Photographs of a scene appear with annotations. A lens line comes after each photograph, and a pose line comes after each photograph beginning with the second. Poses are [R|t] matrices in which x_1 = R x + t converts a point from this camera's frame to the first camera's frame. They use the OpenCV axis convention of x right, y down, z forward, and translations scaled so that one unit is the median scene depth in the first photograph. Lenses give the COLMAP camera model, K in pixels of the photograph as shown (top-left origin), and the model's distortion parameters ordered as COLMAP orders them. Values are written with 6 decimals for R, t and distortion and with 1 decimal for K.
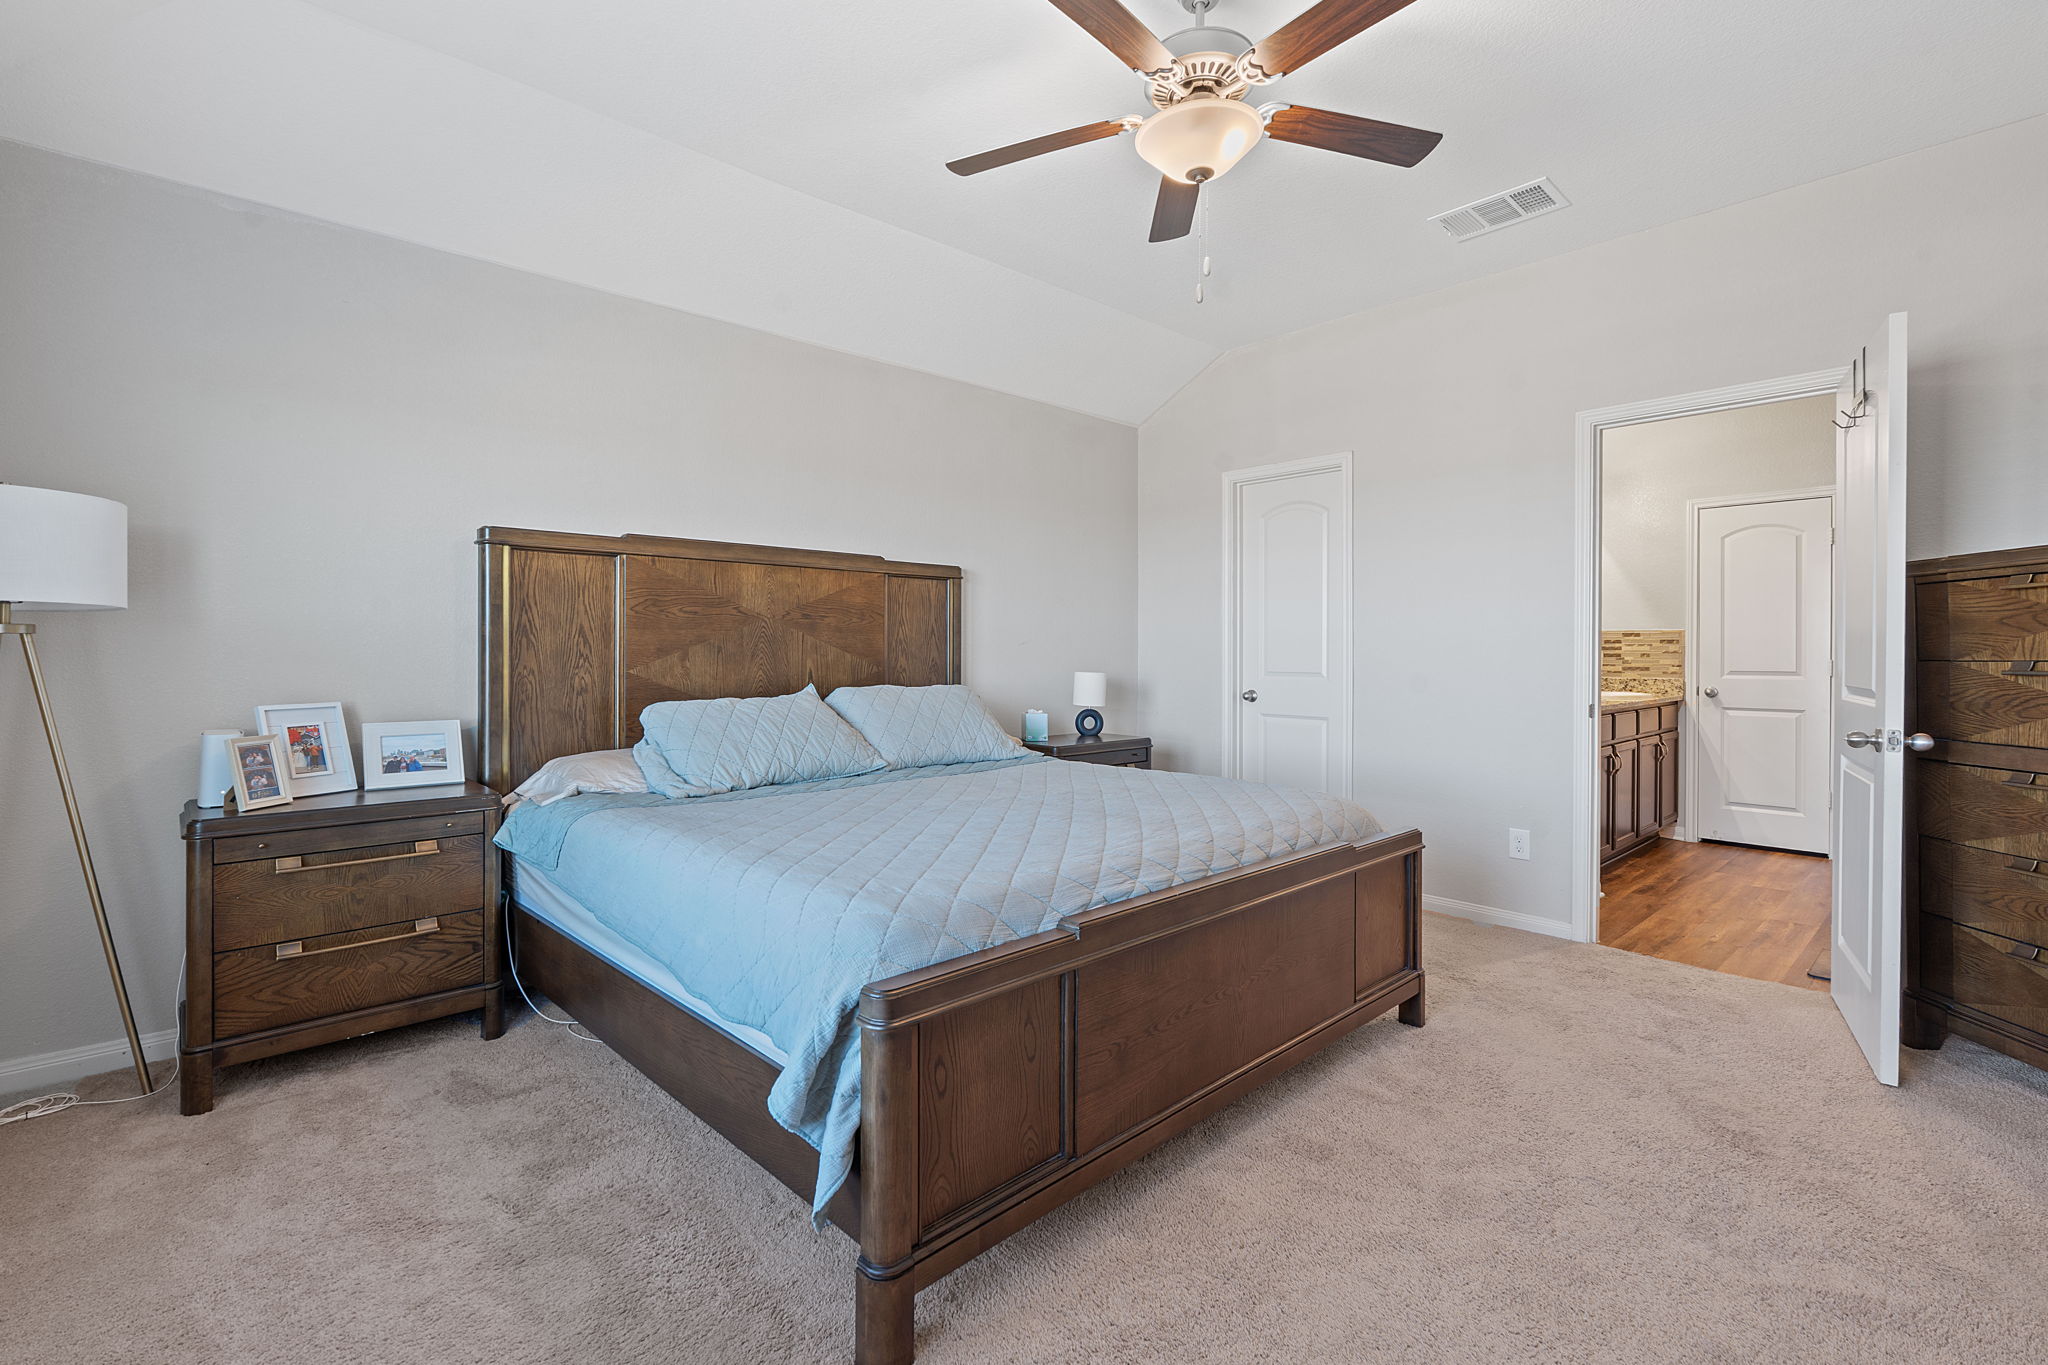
lens RADIAL K [[908.3, 0, 1007.4], [0, 908.3, 660.0], [0, 0, 1]] dist [-0.011908, 0.000973]
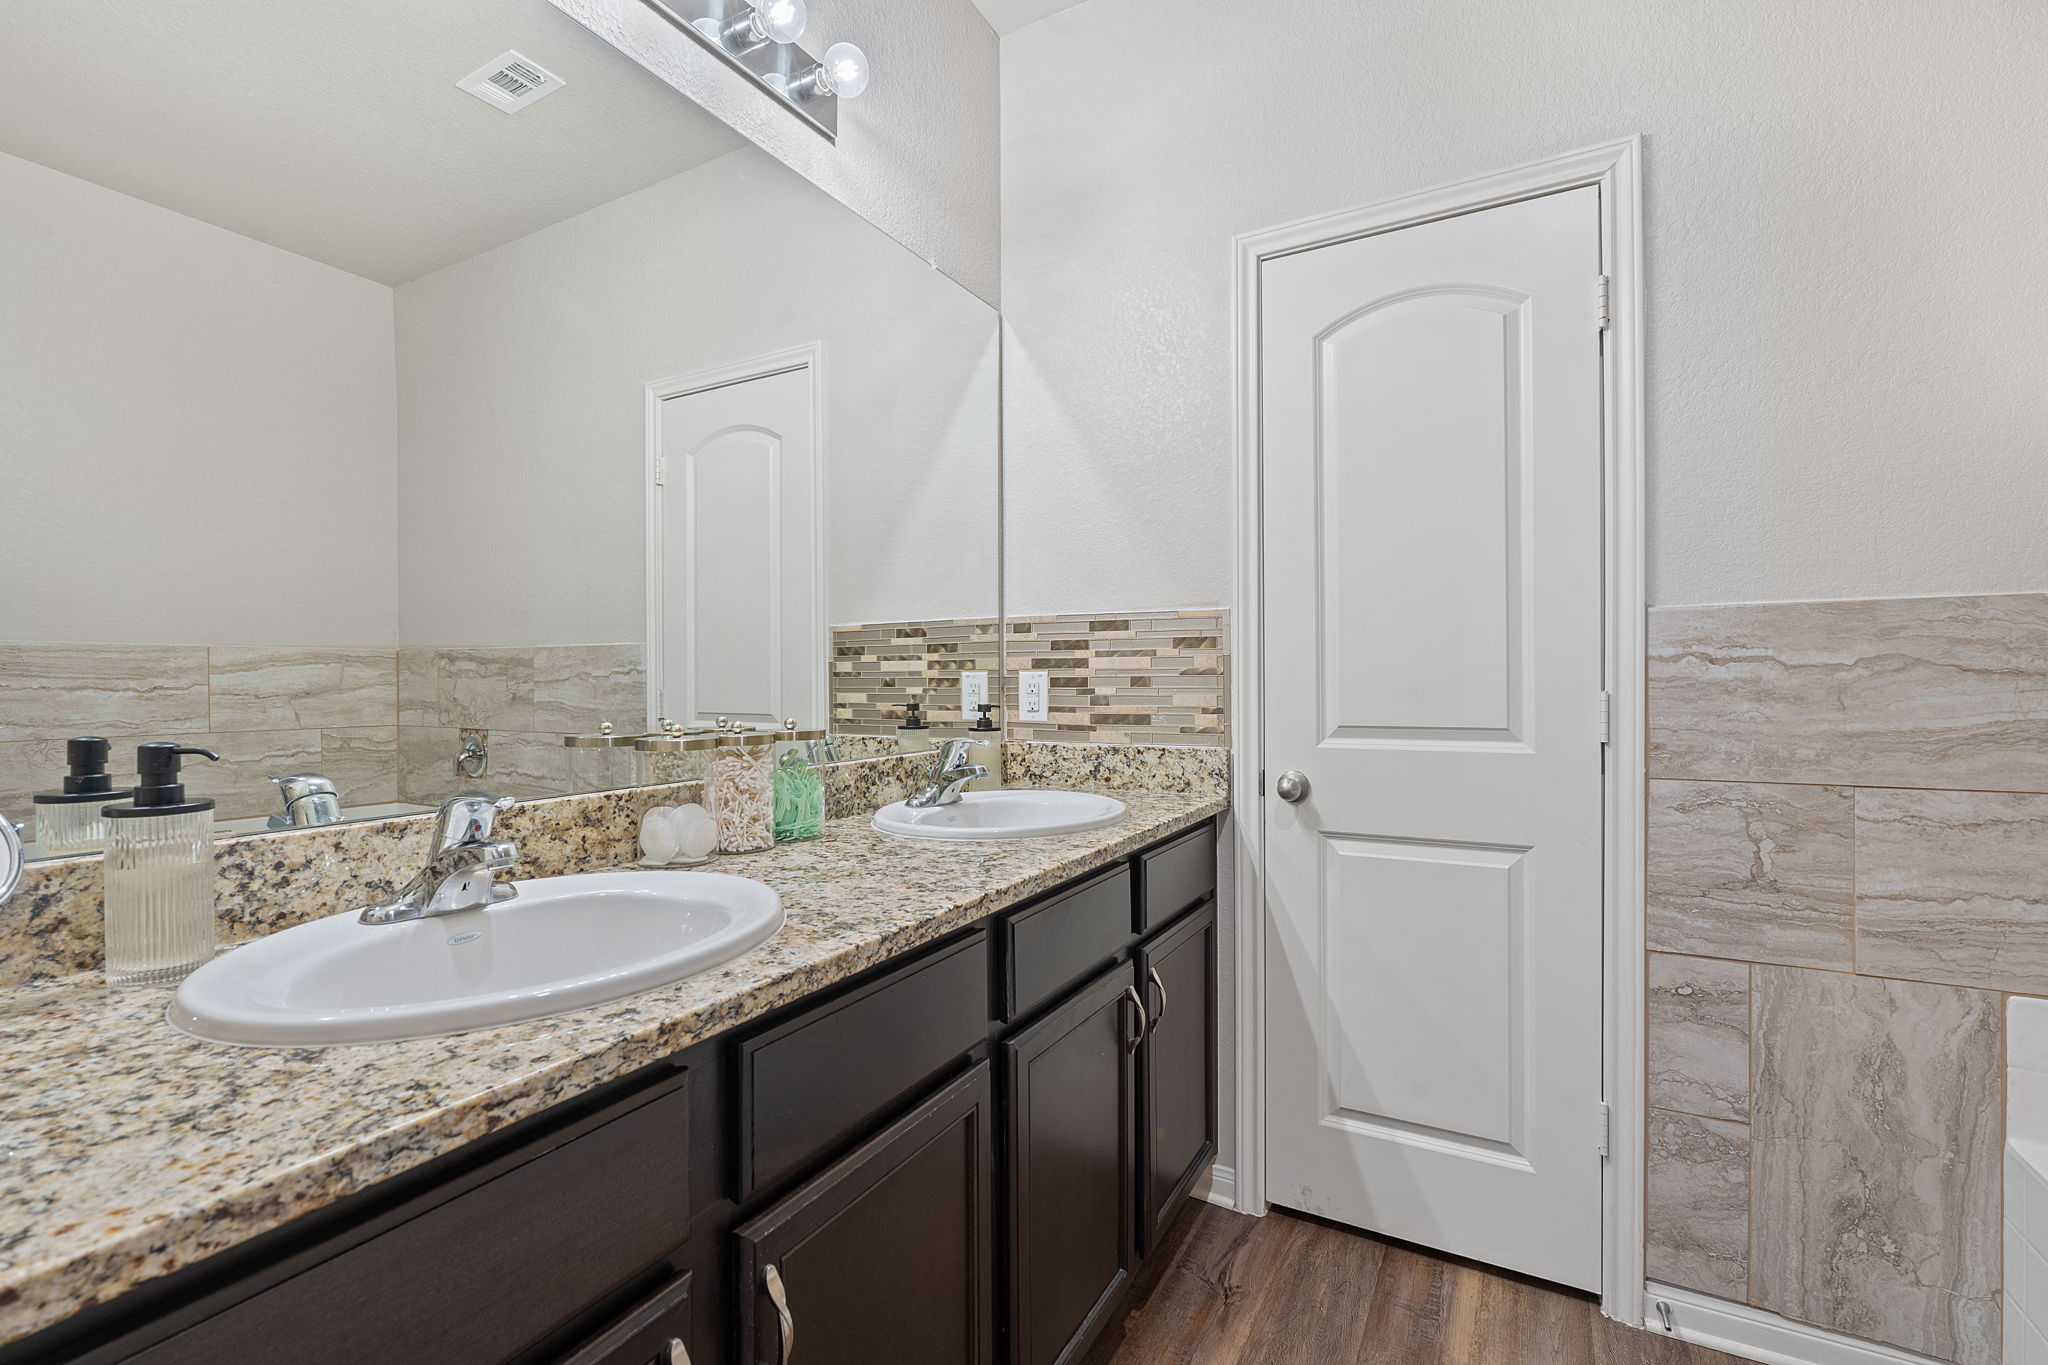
lens RADIAL K [[908.3, 0, 1021.1], [0, 908.3, 690.3], [0, 0, 1]] dist [-0.011908, 0.000973]
pose [[0.943354, -0.017253, 0.331339, 0.557943], [0.013783, 0.999823, 0.012820, -0.007280], [-0.331502, -0.007527, 0.943425, 0.695573]]
